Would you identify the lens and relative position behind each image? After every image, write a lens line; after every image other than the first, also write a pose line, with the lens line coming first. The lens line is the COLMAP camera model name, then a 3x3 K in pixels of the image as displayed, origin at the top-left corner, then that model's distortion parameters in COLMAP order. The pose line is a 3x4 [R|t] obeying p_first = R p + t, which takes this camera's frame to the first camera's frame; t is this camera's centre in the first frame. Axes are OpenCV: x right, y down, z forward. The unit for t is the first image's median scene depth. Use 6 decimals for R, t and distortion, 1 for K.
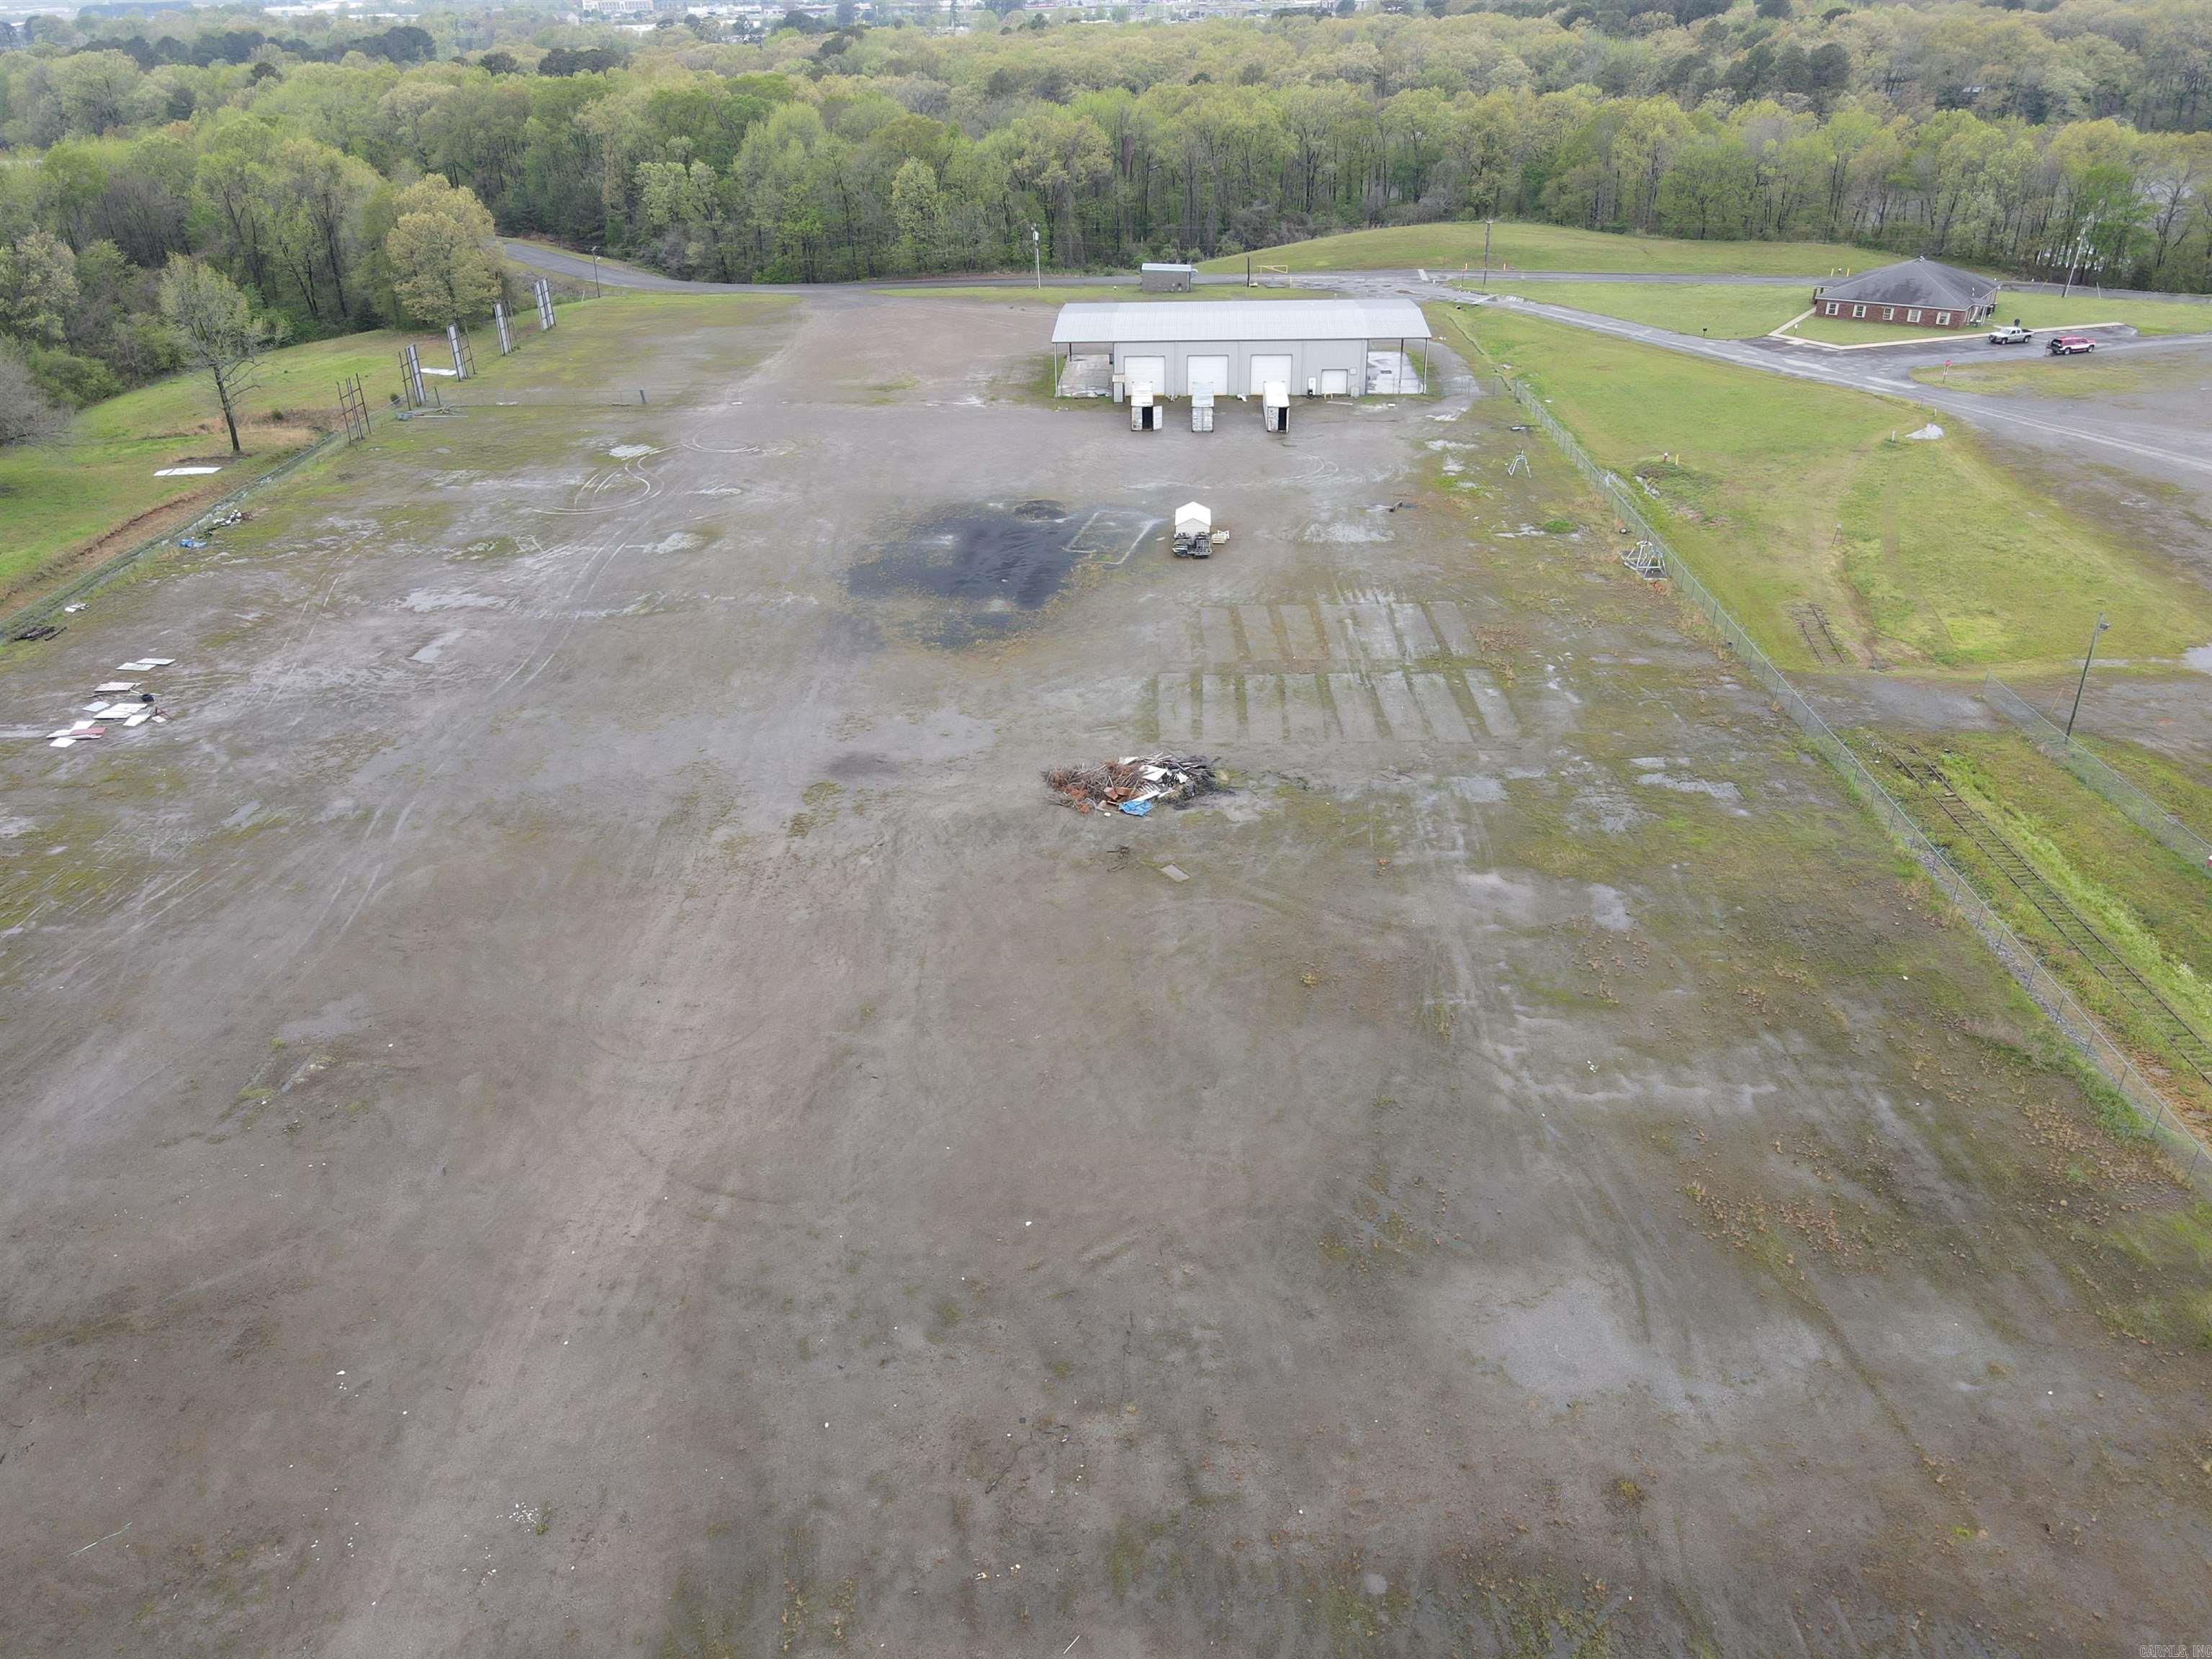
lens RADIAL K [[1626.3, 0, 1100.6], [0, 1626.3, 826.8], [0, 0, 1]] dist [0.005498, 0.020247]
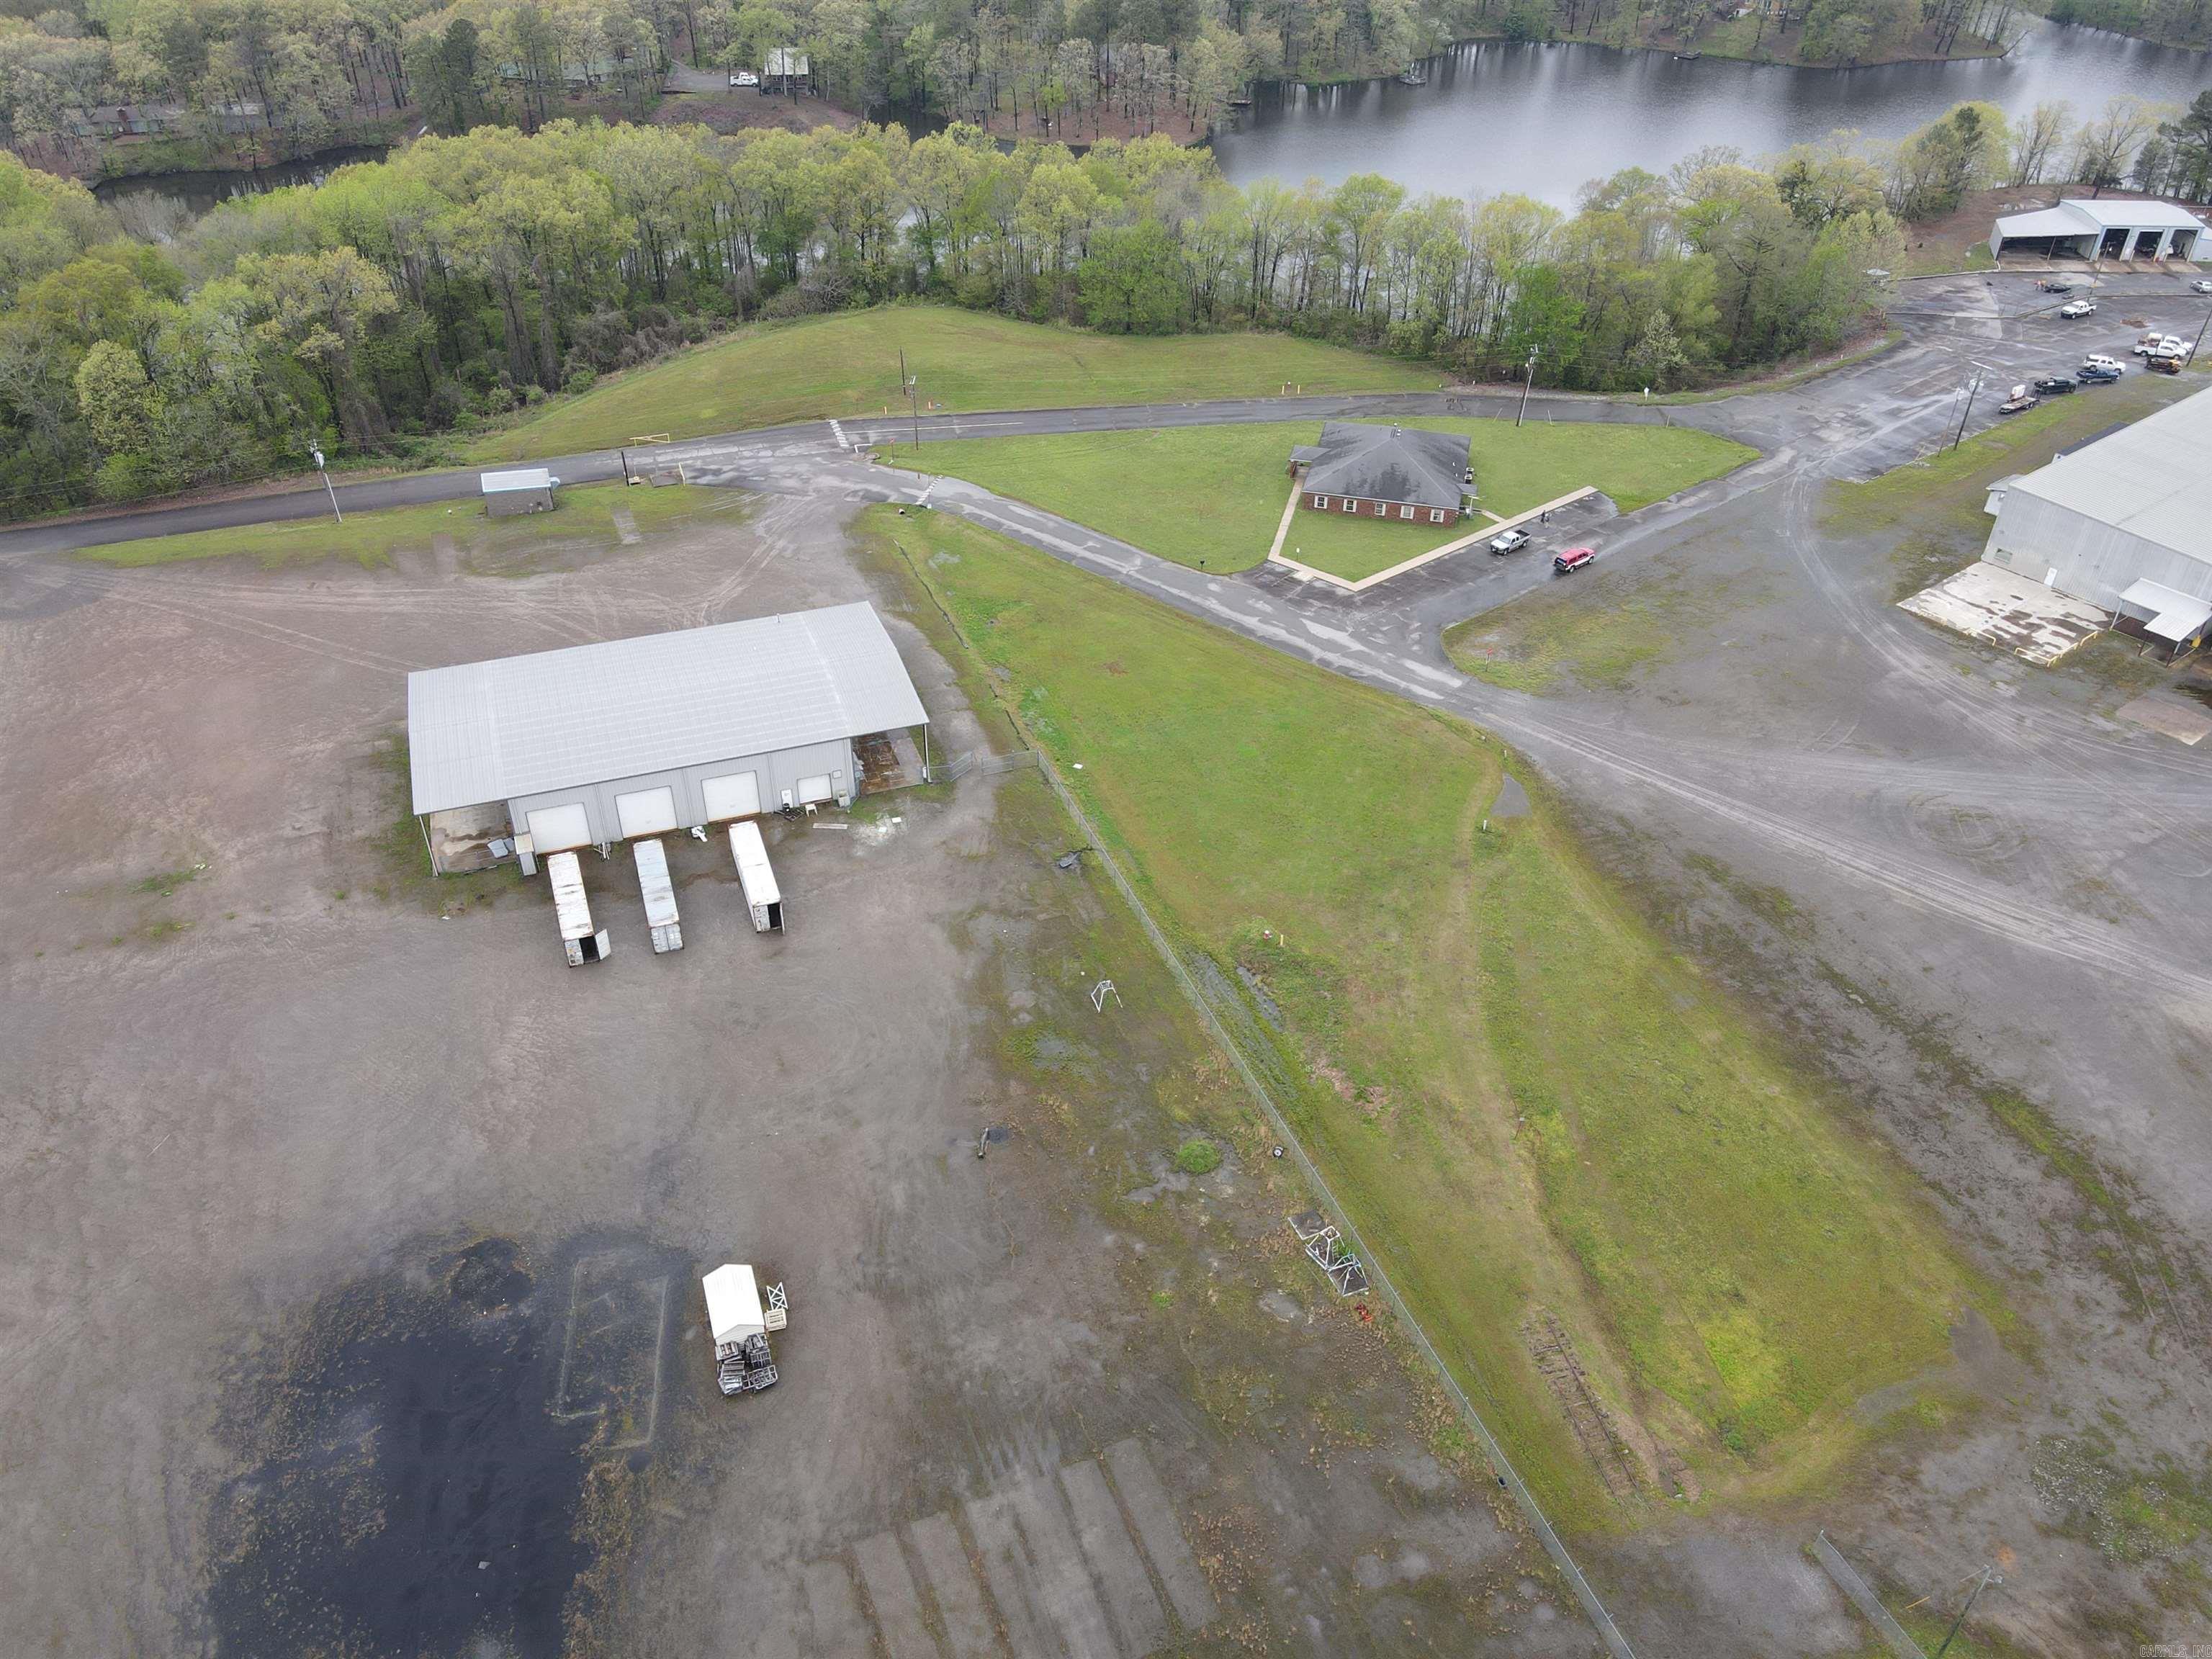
lens RADIAL K [[1626.3, 0, 1093.8], [0, 1626.3, 820.5], [0, 0, 1]] dist [0.005498, 0.020247]
pose [[0.921853, -0.203298, 0.329935, 0.008593], [0.155722, 0.973920, 0.165014, -0.383439], [-0.354877, -0.100741, 0.929469, 0.248277]]
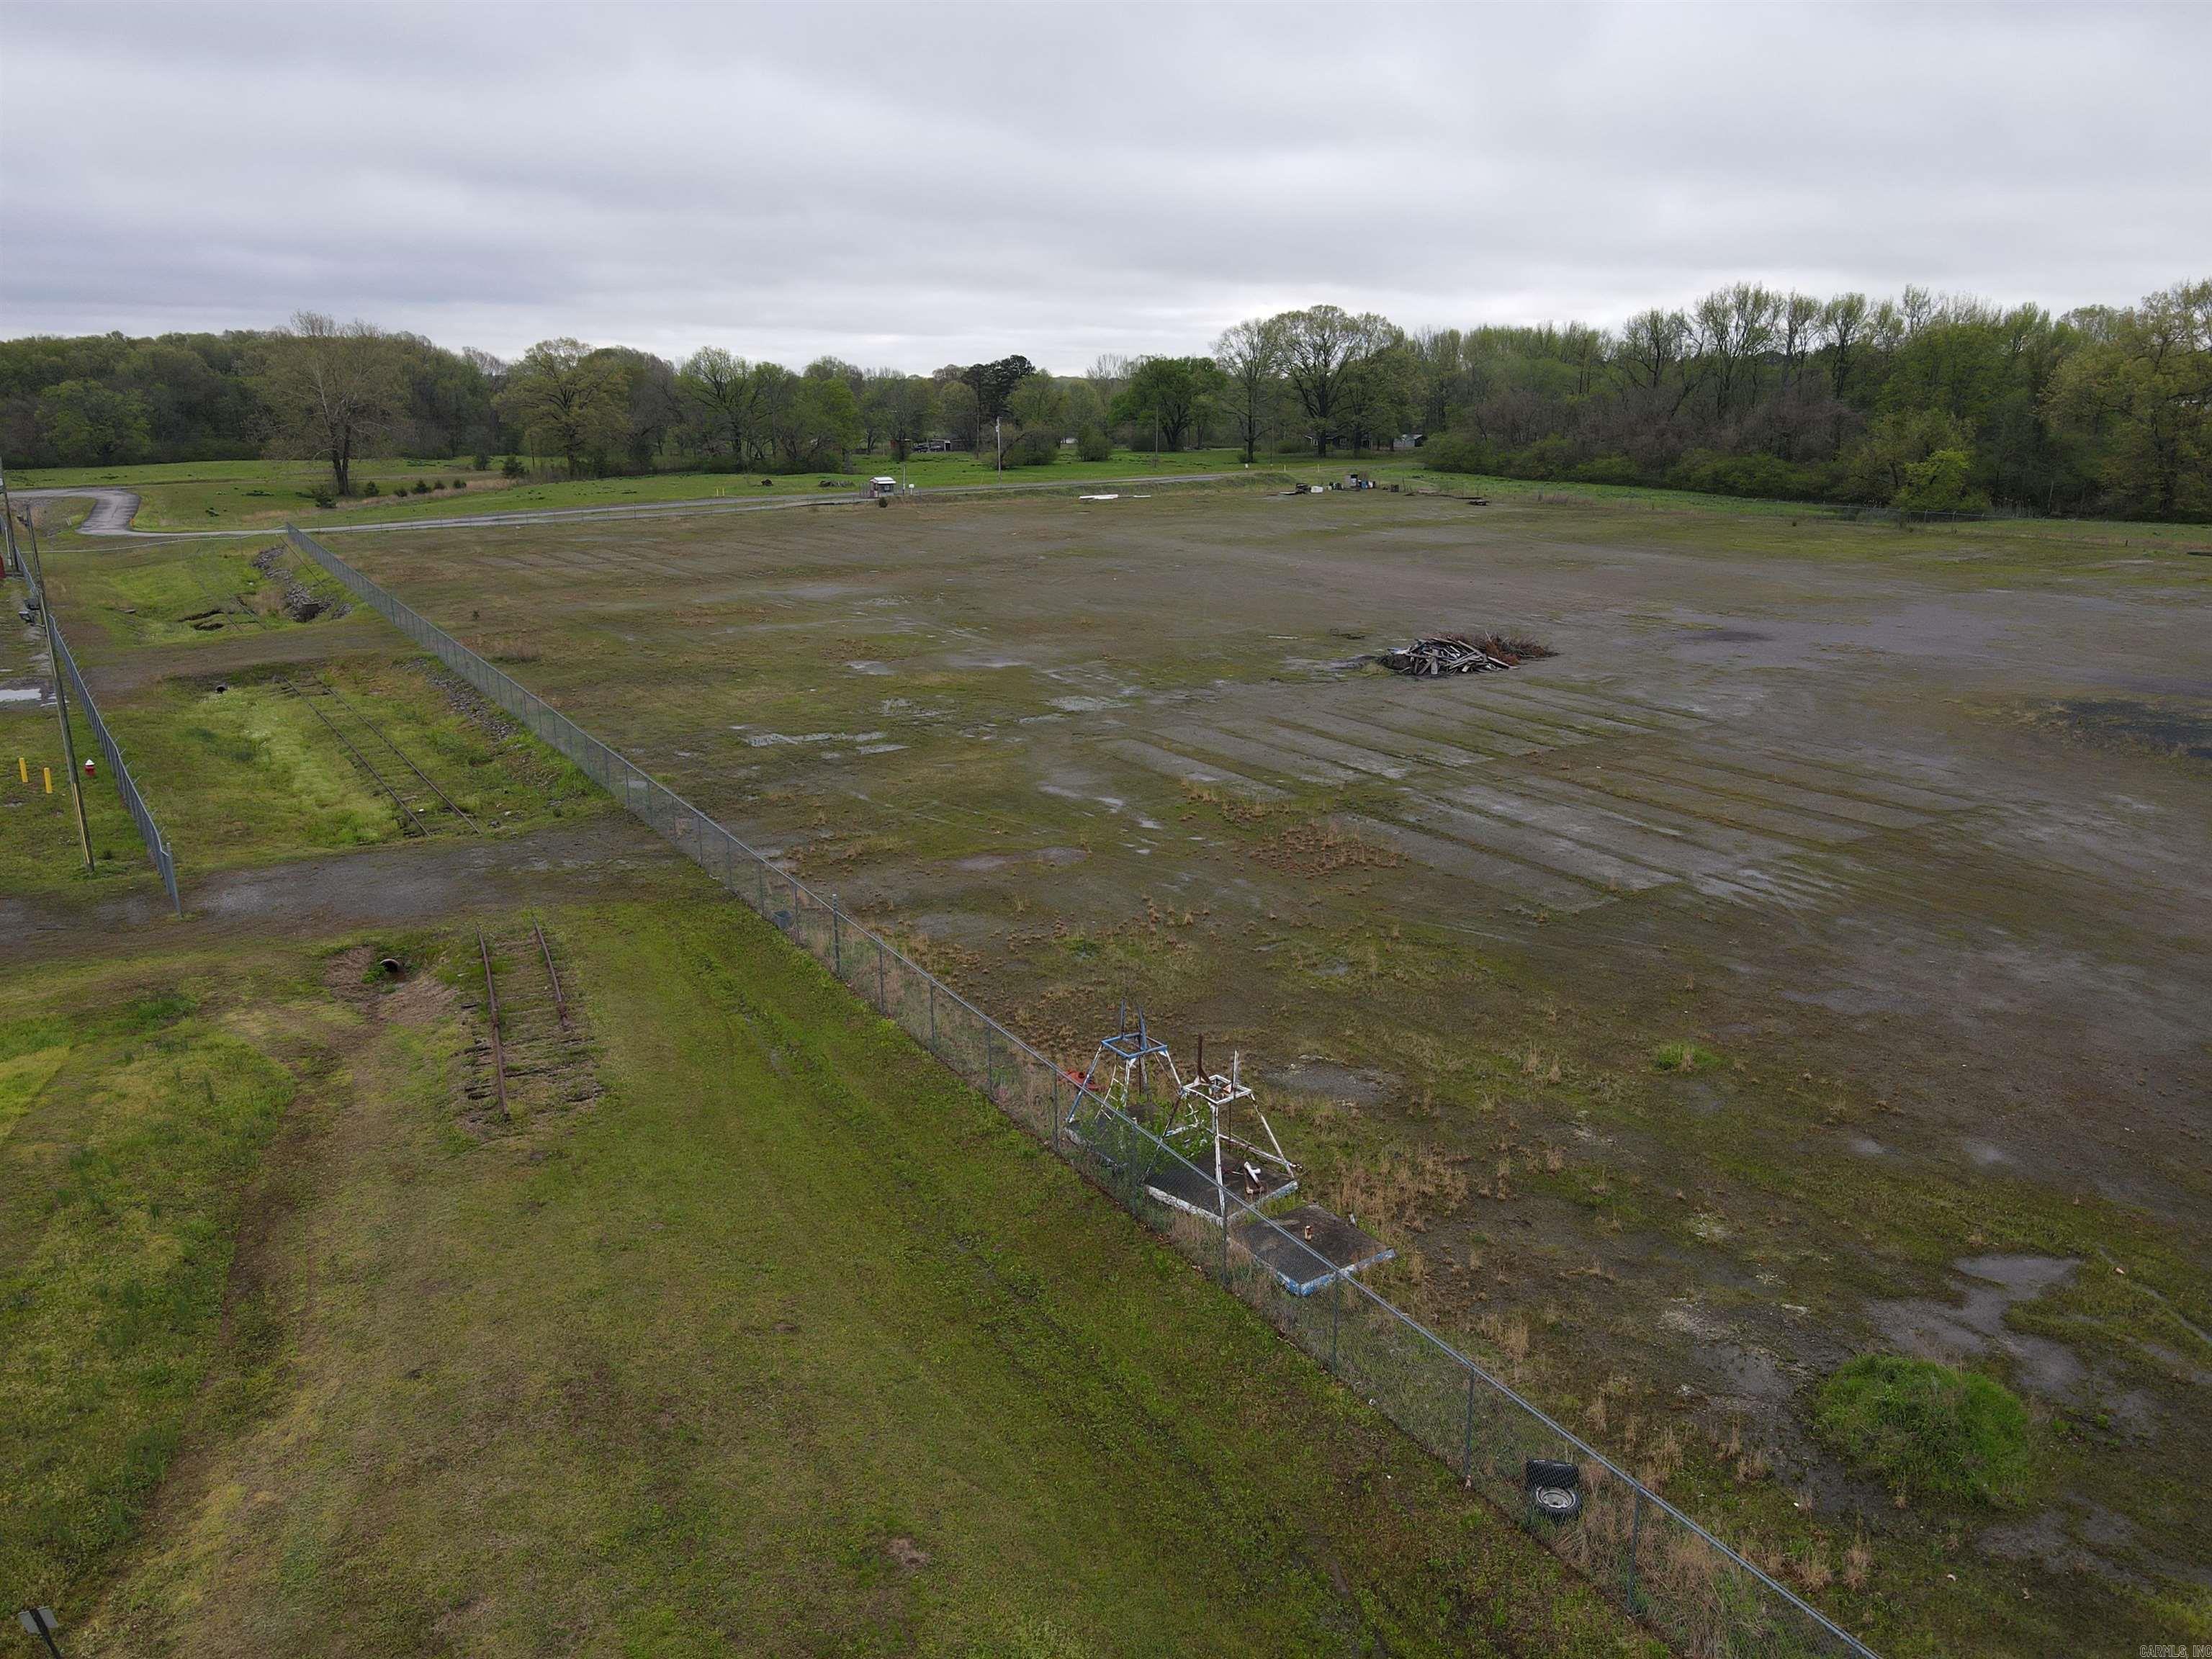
lens RADIAL K [[1626.3, 0, 1092.1], [0, 1626.3, 817.7], [0, 0, 1]] dist [0.005498, 0.020247]
pose [[-0.851364, 0.162369, -0.498814, 0.334219], [-0.222225, 0.749718, 0.623329, -0.245133], [0.475179, 0.641529, -0.602201, 0.818403]]
